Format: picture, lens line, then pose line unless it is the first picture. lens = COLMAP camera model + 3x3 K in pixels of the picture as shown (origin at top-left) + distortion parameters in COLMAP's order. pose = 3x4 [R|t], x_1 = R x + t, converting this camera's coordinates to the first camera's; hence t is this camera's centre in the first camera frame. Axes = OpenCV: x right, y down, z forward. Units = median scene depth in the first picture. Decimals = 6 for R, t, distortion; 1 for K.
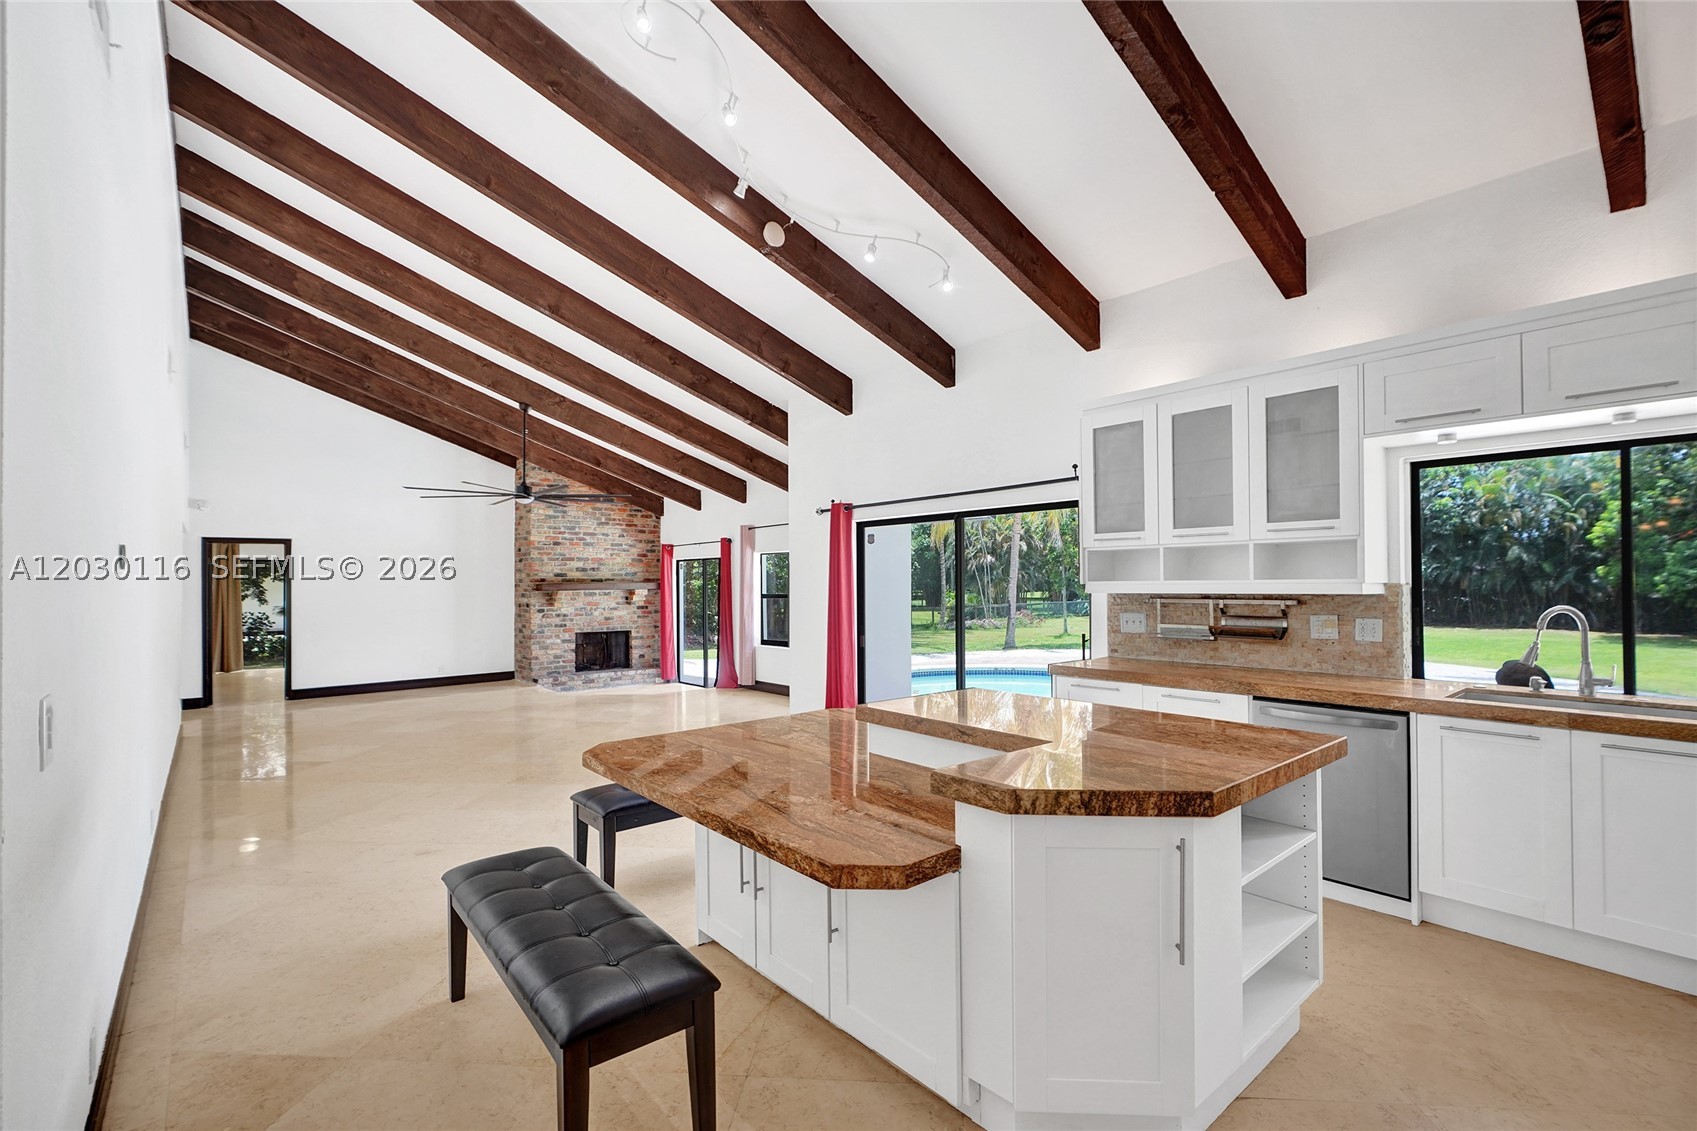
lens RADIAL K [[750.7, 0, 844.2], [0, 750.7, 558.9], [0, 0, 1]] dist [-0.008658, 0.000481]
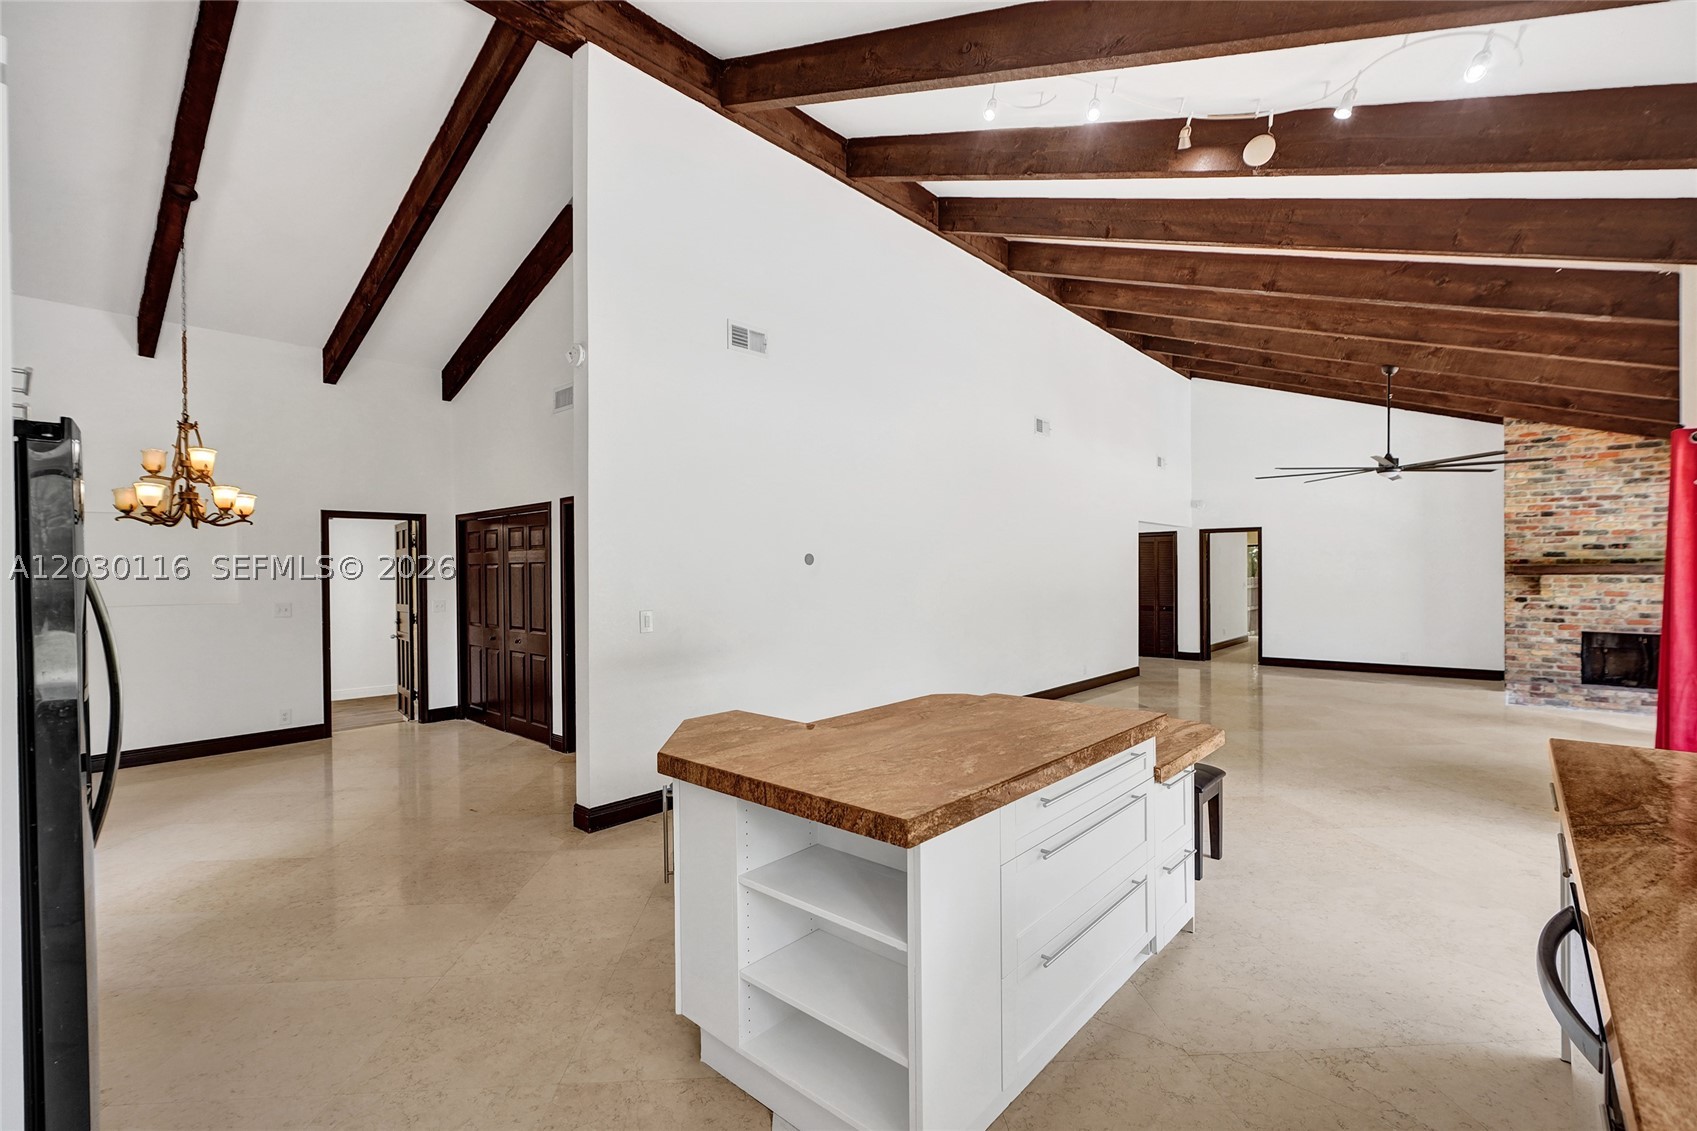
lens RADIAL K [[750.7, 0, 844.2], [0, 750.7, 558.9], [0, 0, 1]] dist [-0.008658, 0.000481]
pose [[0.136651, -0.005138, -0.990606, 0.279147], [0.034653, 0.999399, -0.000404, 0.001098], [0.990013, -0.034272, 0.136747, 0.174660]]
